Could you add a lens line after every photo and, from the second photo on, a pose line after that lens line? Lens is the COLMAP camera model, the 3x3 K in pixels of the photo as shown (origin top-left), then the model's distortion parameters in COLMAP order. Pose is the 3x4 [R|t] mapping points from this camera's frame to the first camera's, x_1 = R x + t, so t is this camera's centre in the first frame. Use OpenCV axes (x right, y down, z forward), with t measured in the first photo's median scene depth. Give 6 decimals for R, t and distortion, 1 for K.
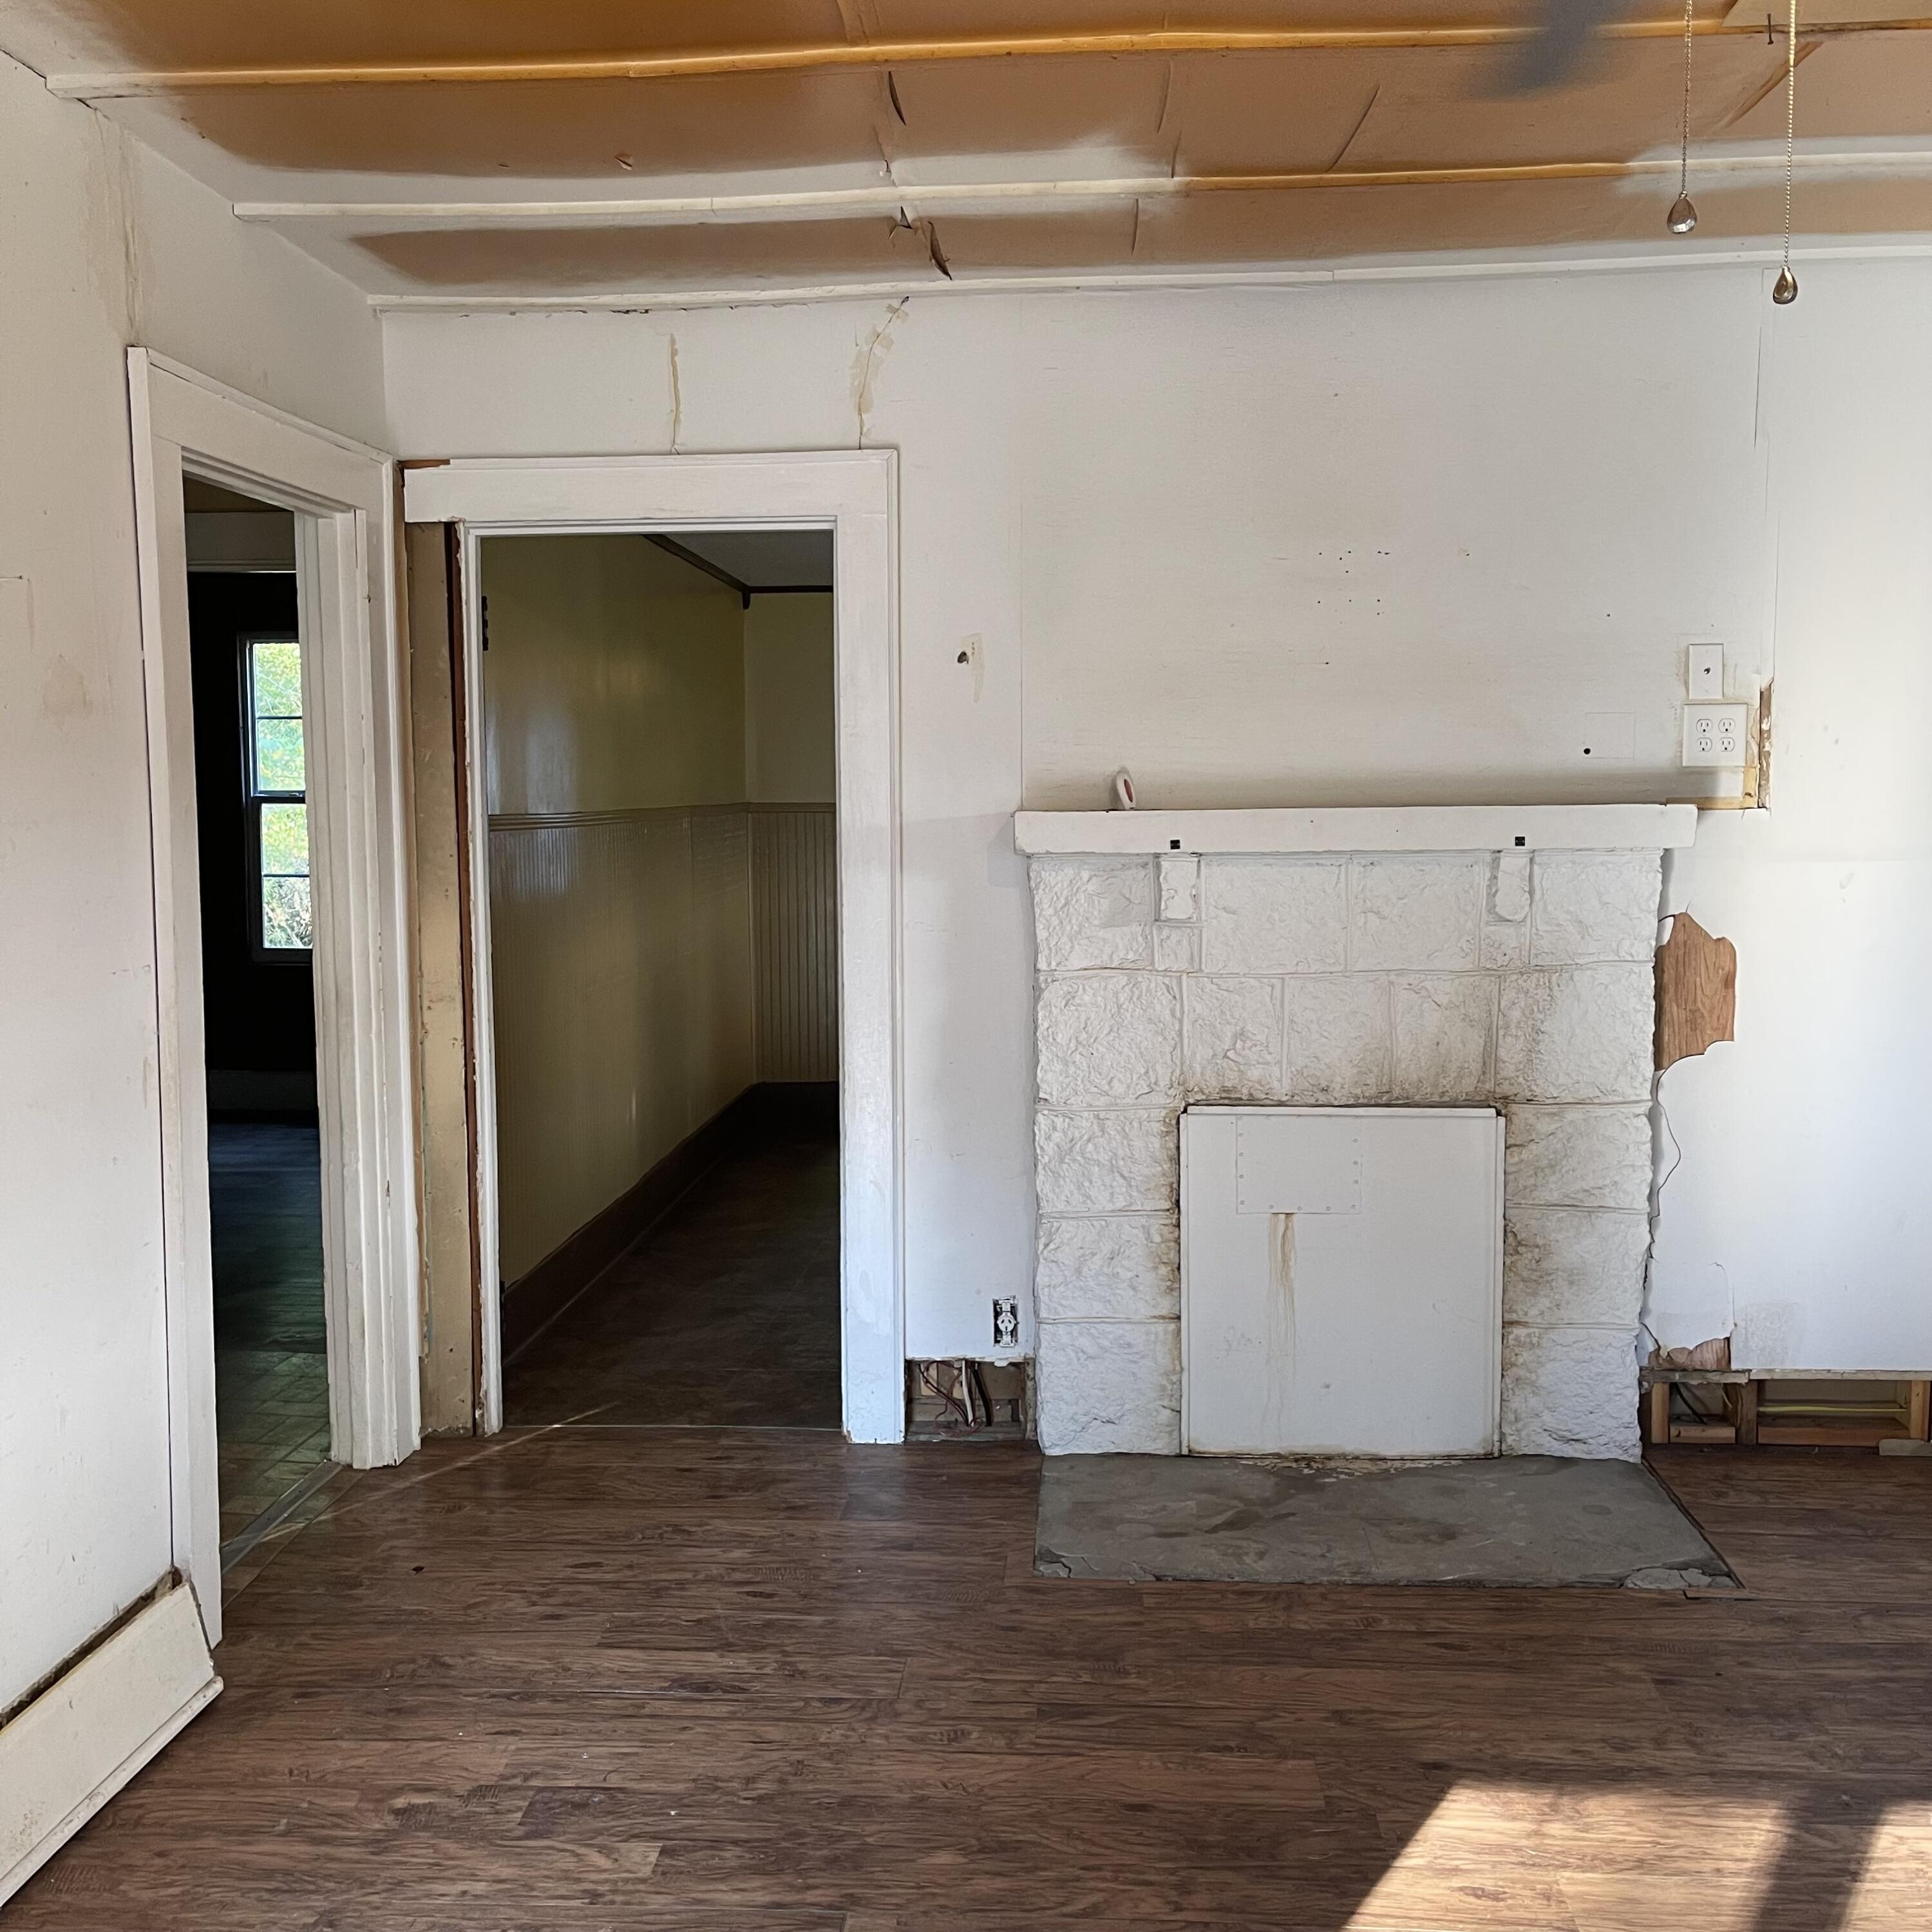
lens RADIAL K [[1967.7, 0, 957.2], [0, 1967.7, 960.7], [0, 0, 1]] dist [0.026526, 0.000000]
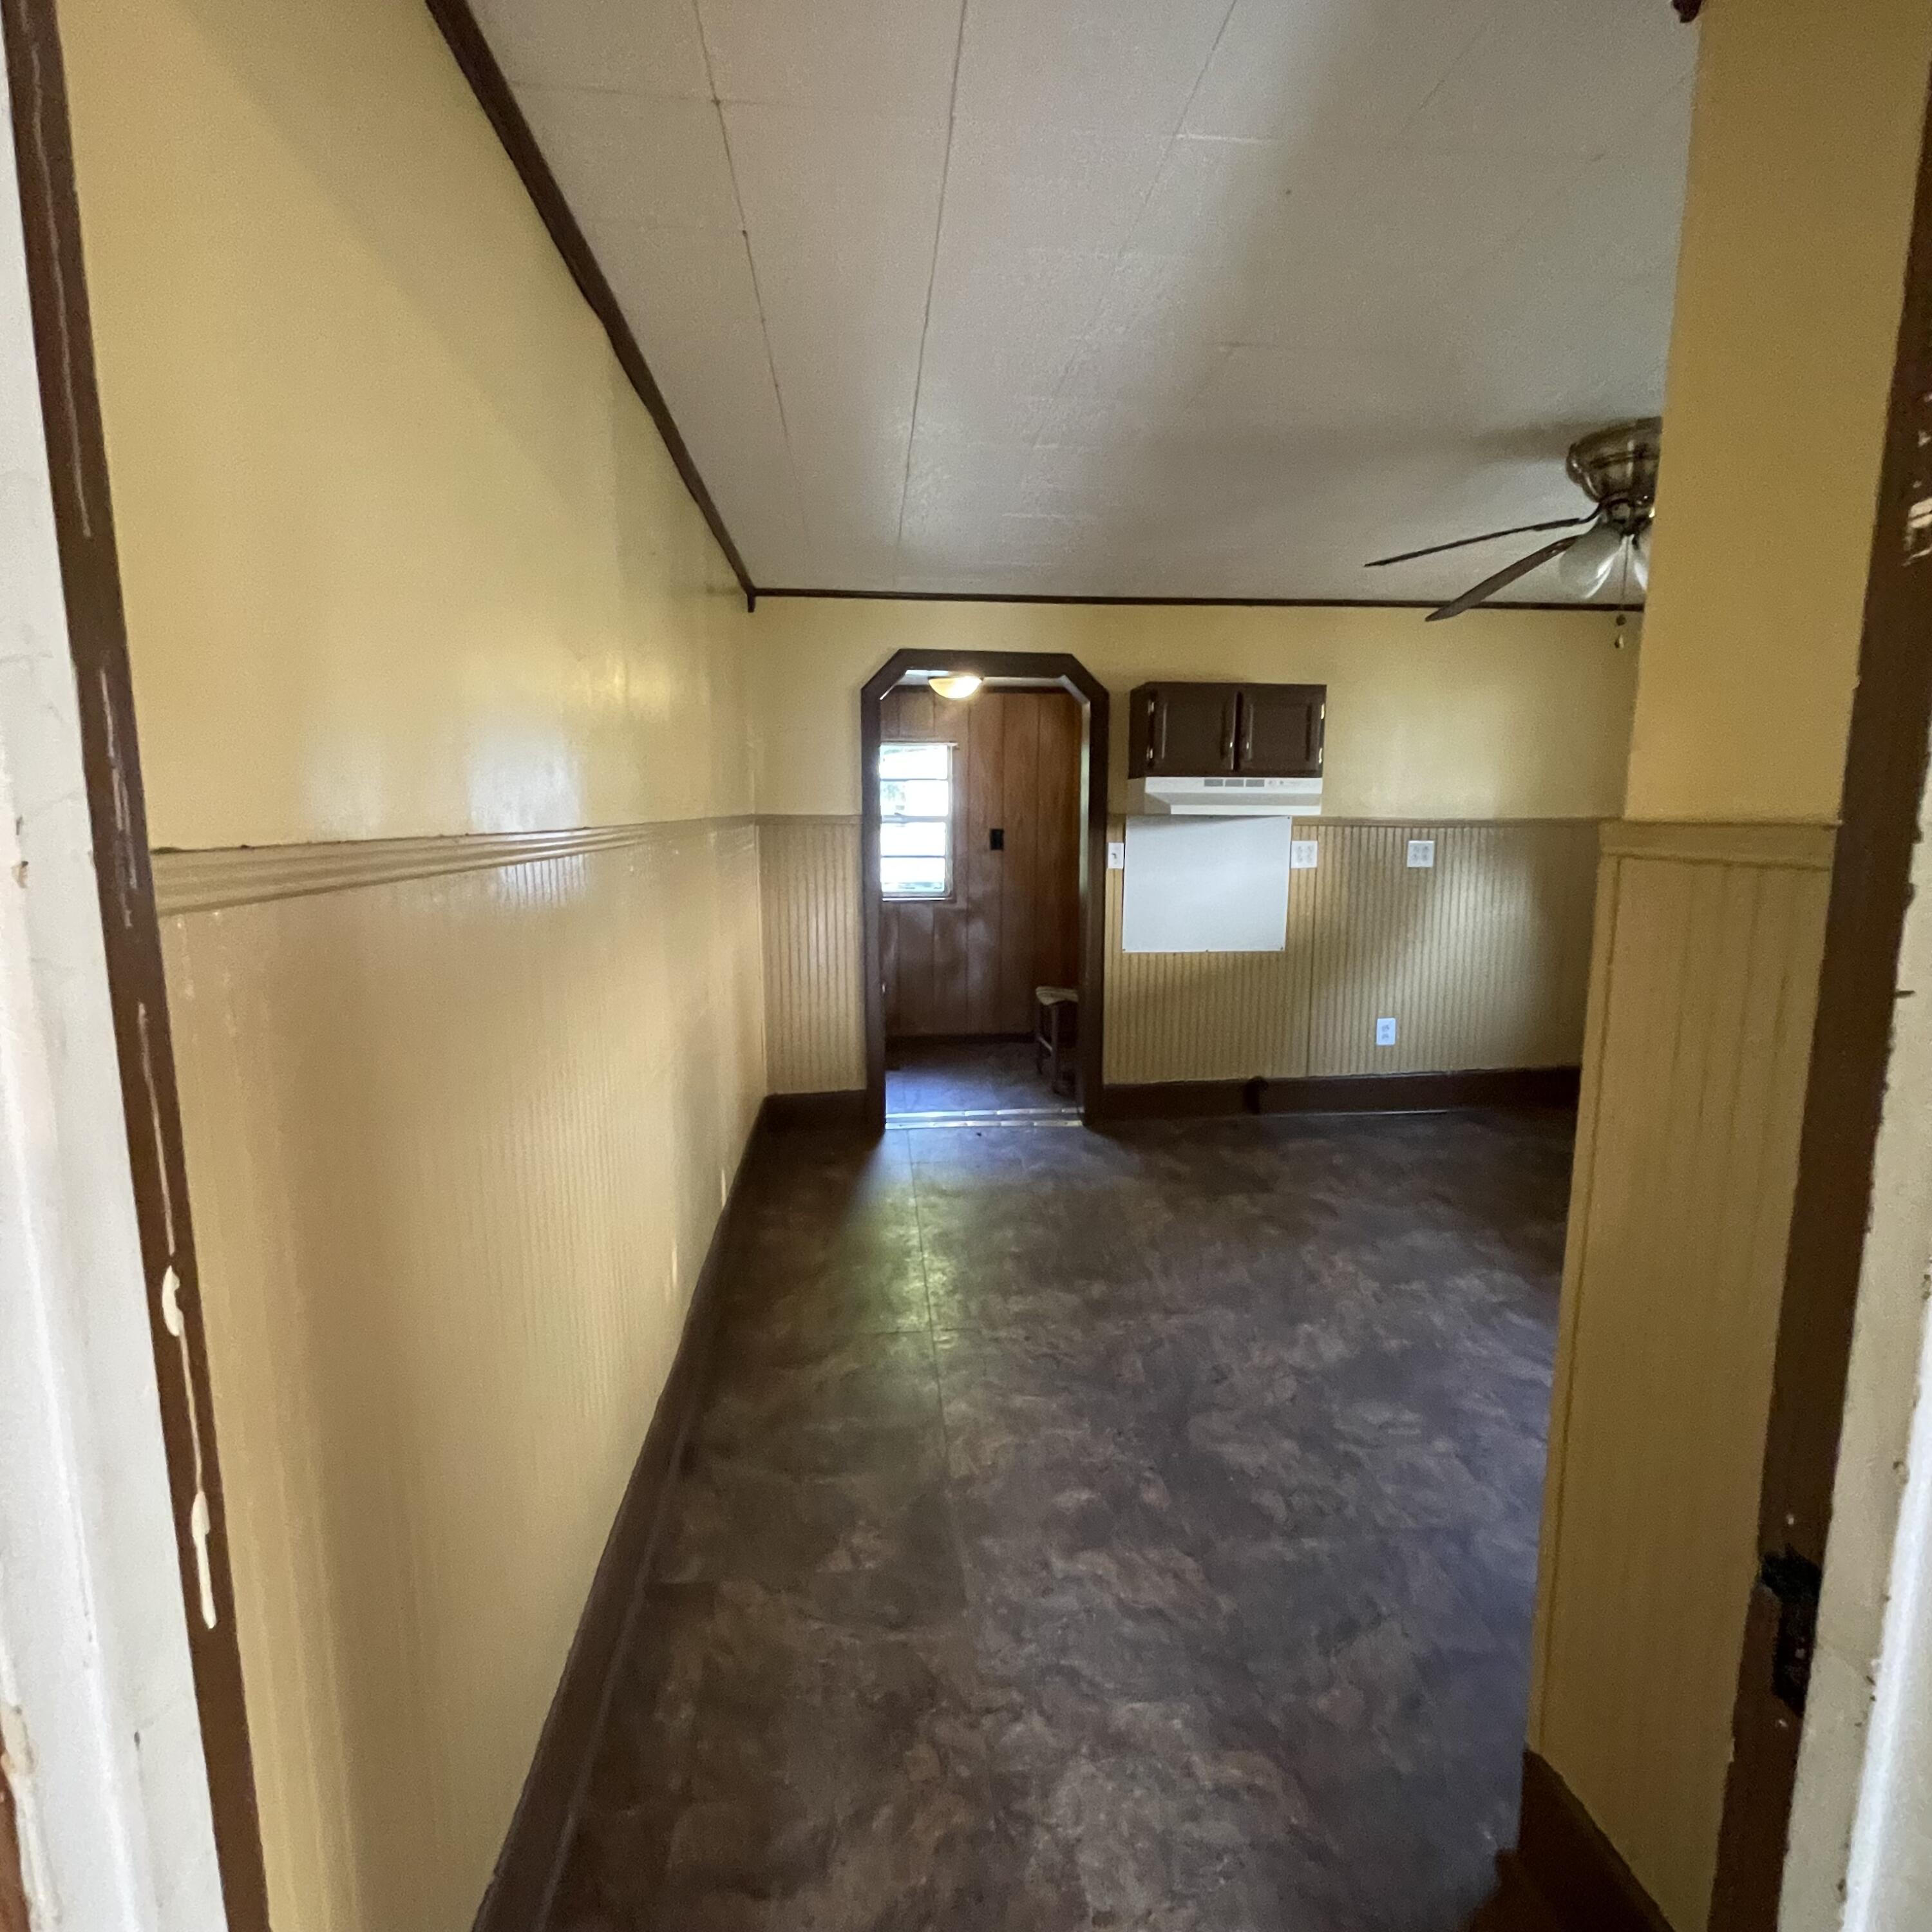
lens RADIAL K [[1043.3, 0, 970.8], [0, 1043.3, 956.0], [0, 0, 1]] dist [-0.004407, 0.003474]
pose [[0.984041, -0.017844, 0.177046, -0.192418], [0.008833, 0.998631, 0.051556, -0.074007], [-0.177723, -0.049170, 0.982851, 0.960552]]
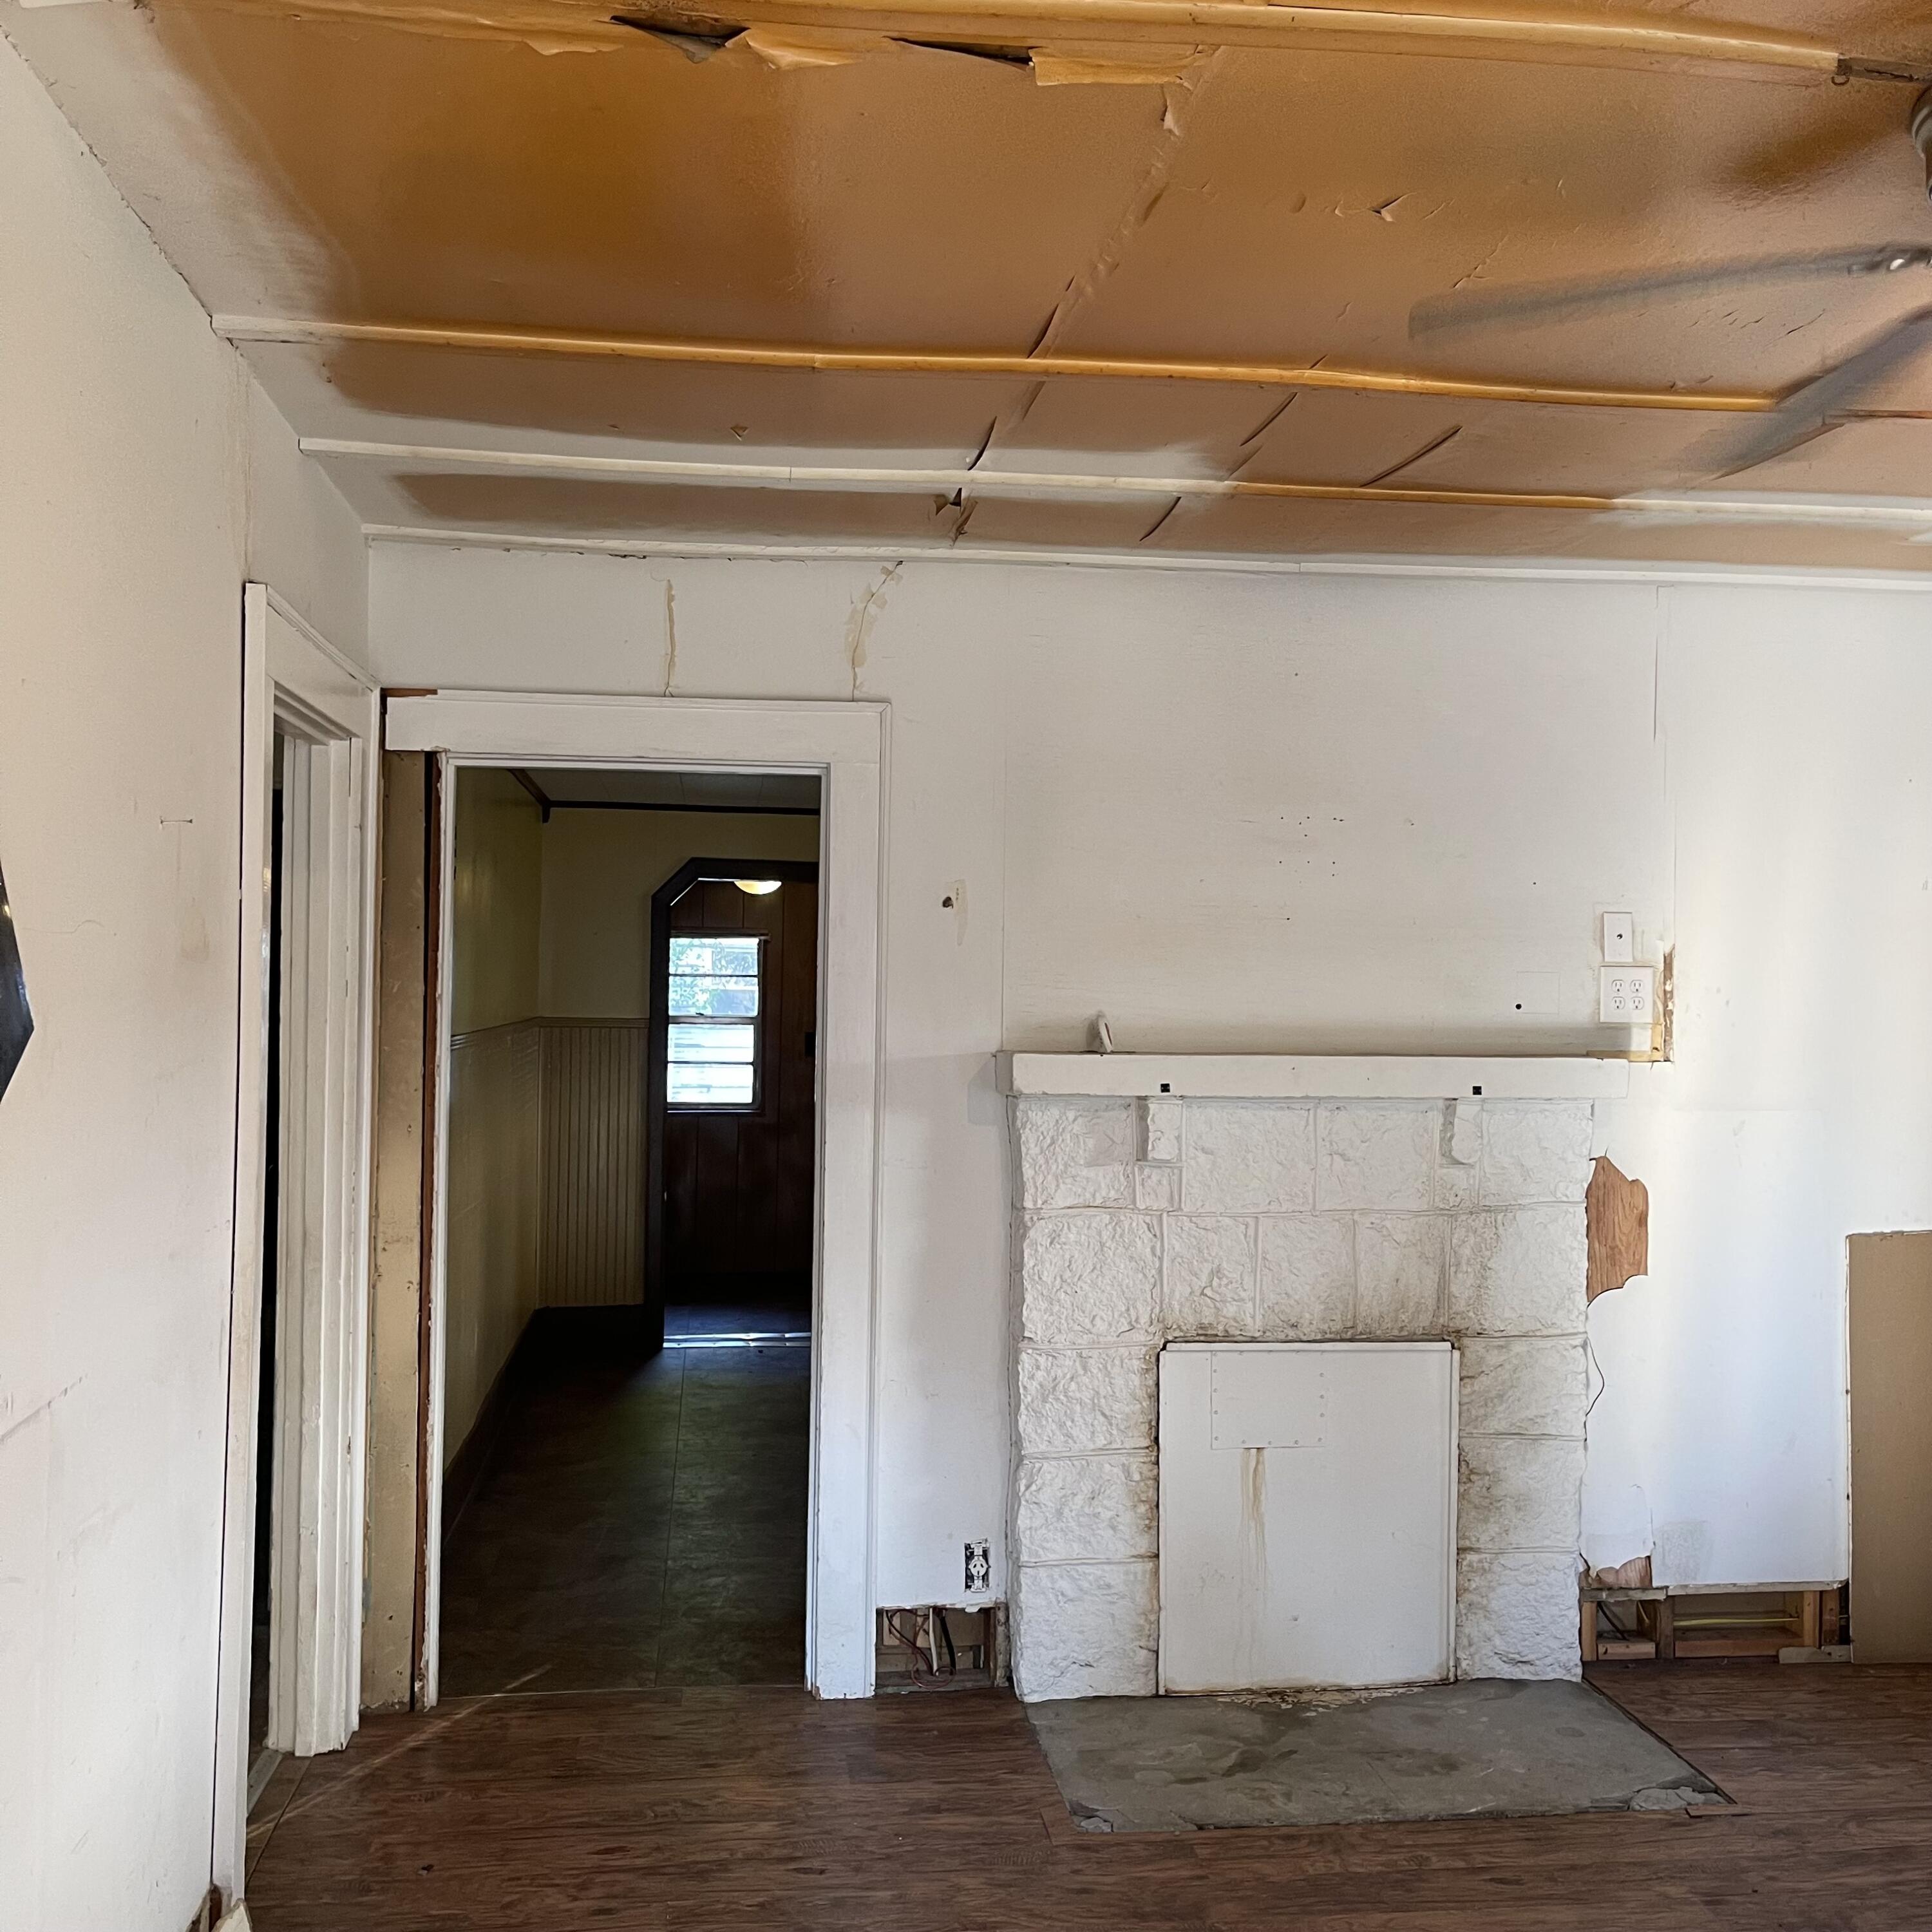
lens RADIAL K [[1967.7, 0, 952.6], [0, 1967.7, 963.9], [0, 0, 1]] dist [0.026526, 0.000000]
pose [[0.980438, 0.022611, 0.195526, -0.200147], [-0.003083, 0.995022, -0.099605, -0.020632], [-0.196805, 0.097053, 0.975627, 0.000312]]
